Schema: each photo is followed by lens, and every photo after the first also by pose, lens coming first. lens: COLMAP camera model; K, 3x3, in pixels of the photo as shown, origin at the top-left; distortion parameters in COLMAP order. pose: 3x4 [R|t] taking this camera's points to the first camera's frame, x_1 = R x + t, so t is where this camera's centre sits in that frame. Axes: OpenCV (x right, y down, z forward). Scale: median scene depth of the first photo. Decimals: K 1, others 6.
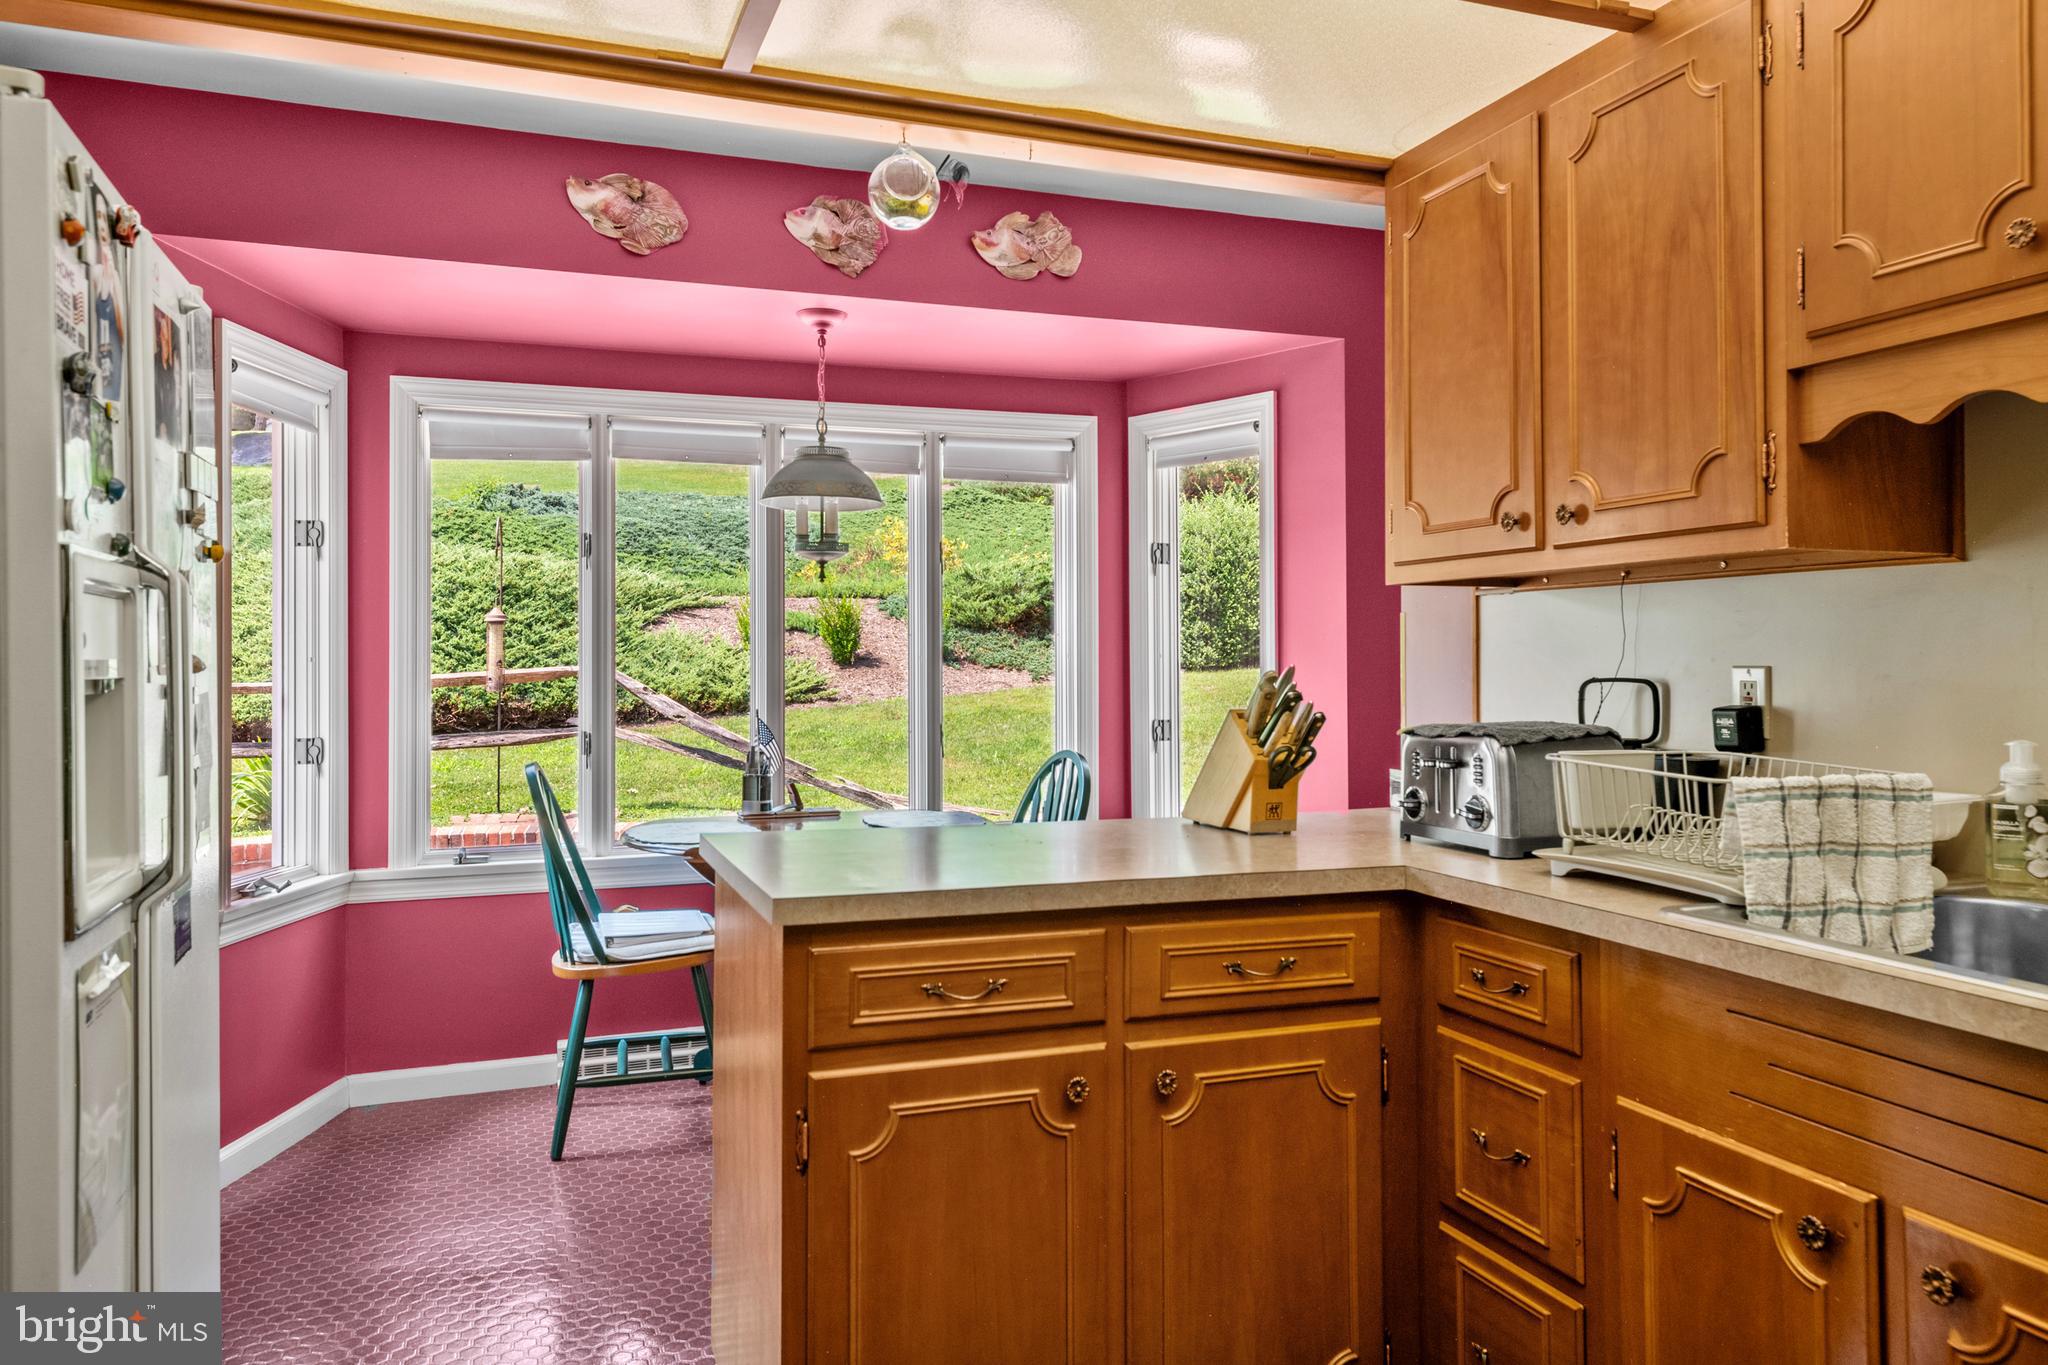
lens RADIAL K [[1448.7, 0, 1024.1], [0, 1448.7, 660.1], [0, 0, 1]] dist [-0.008816, -0.001311]
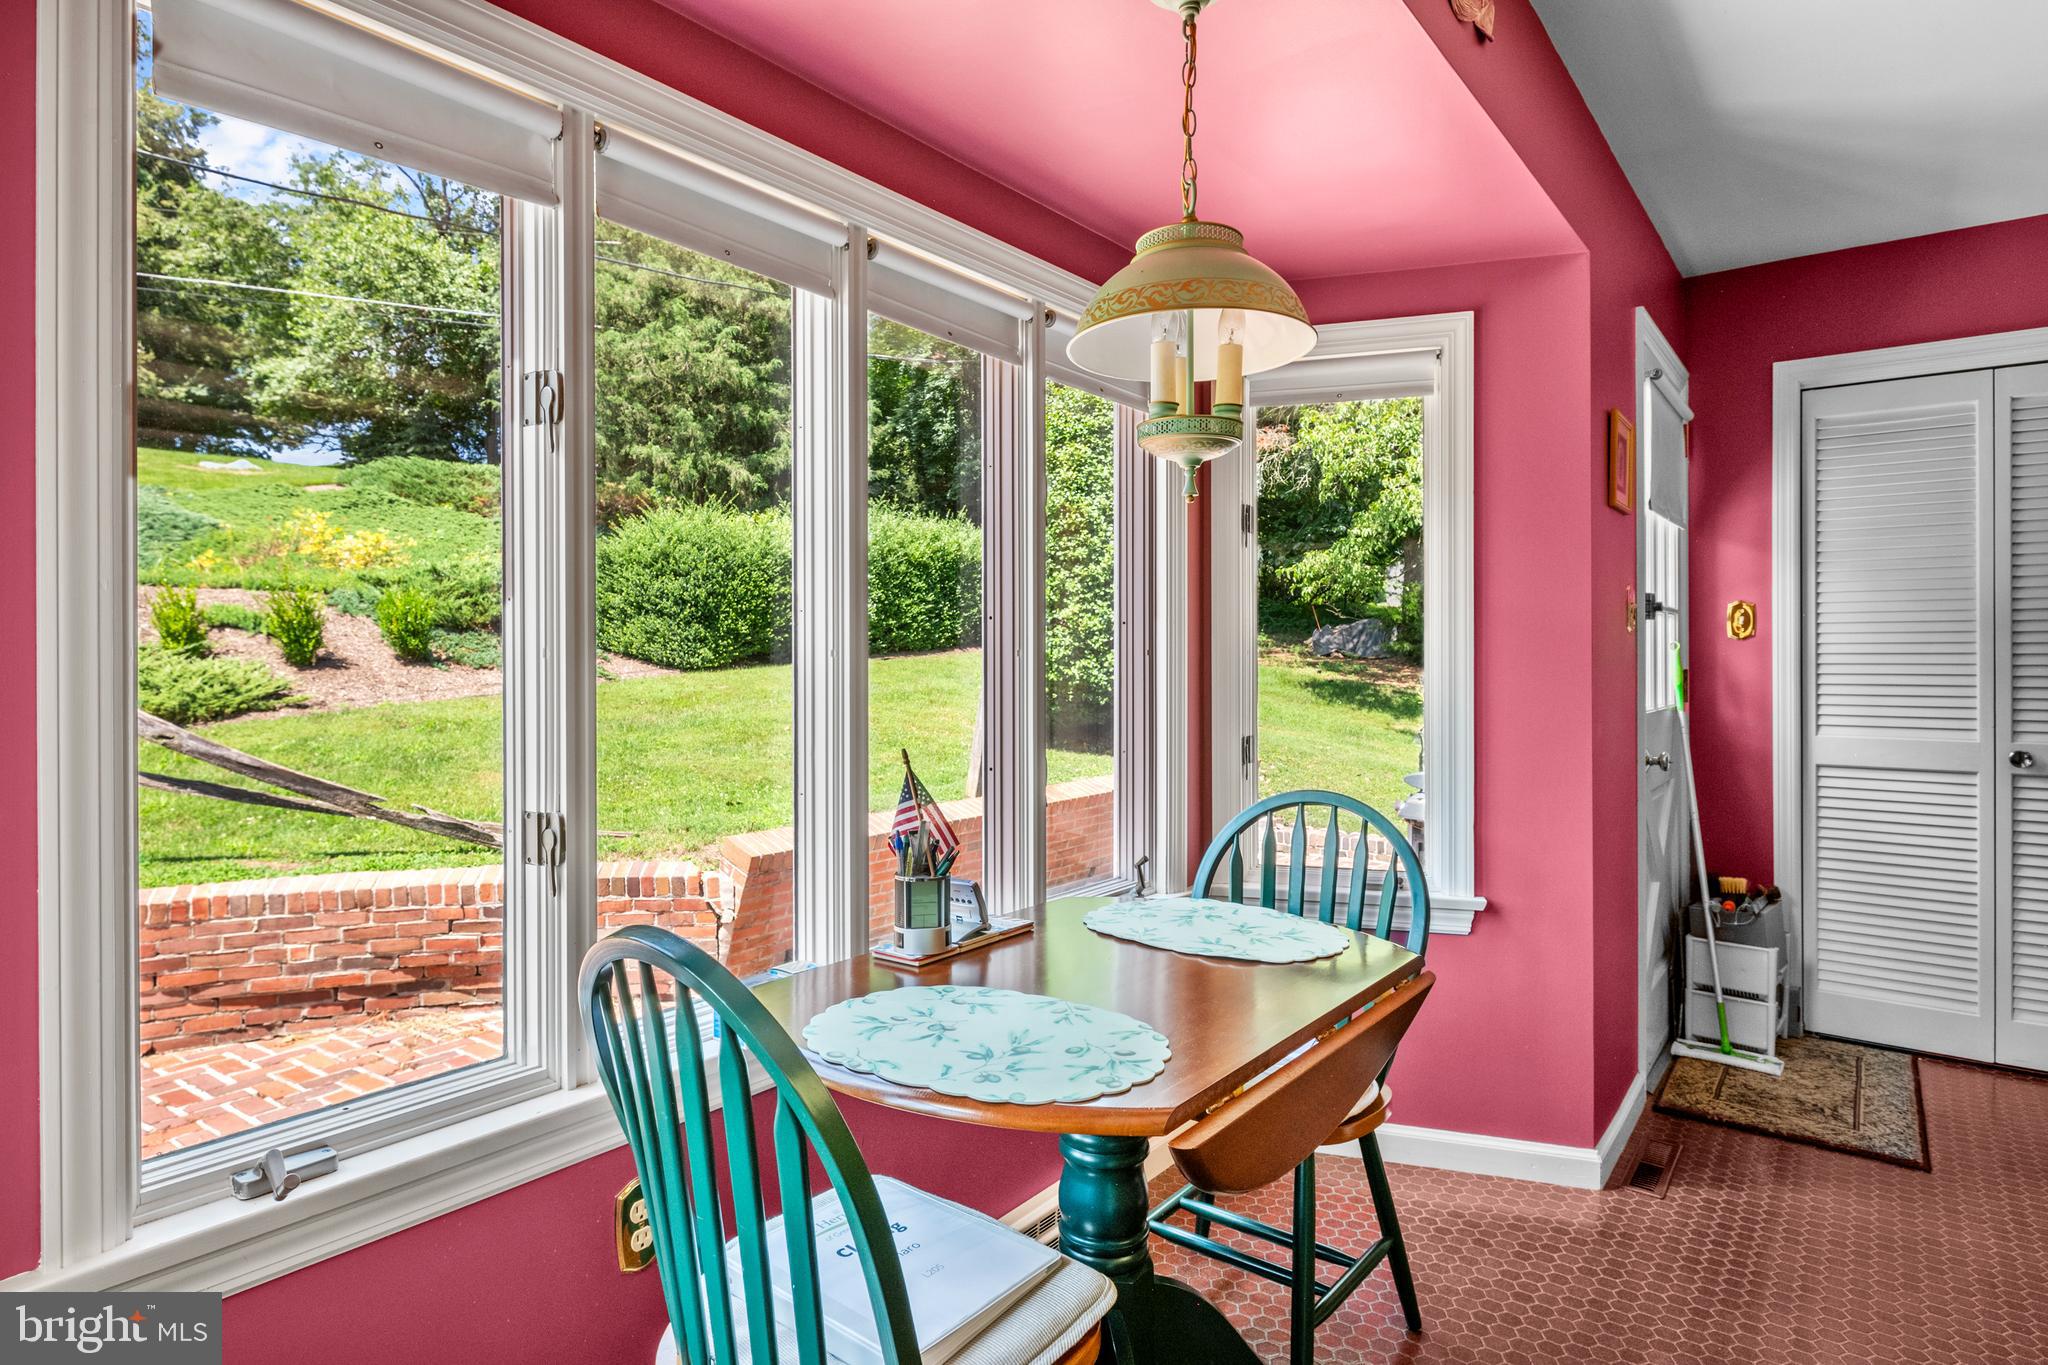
lens RADIAL K [[1123.9, 0, 1023.1], [0, 1123.9, 665.8], [0, 0, 1]] dist [-0.002445, -0.000802]
pose [[0.851037, -0.002811, 0.525098, -0.104833], [0.000801, 0.999991, 0.004054, 0.000429], [-0.525105, -0.003030, 0.851032, 0.183574]]
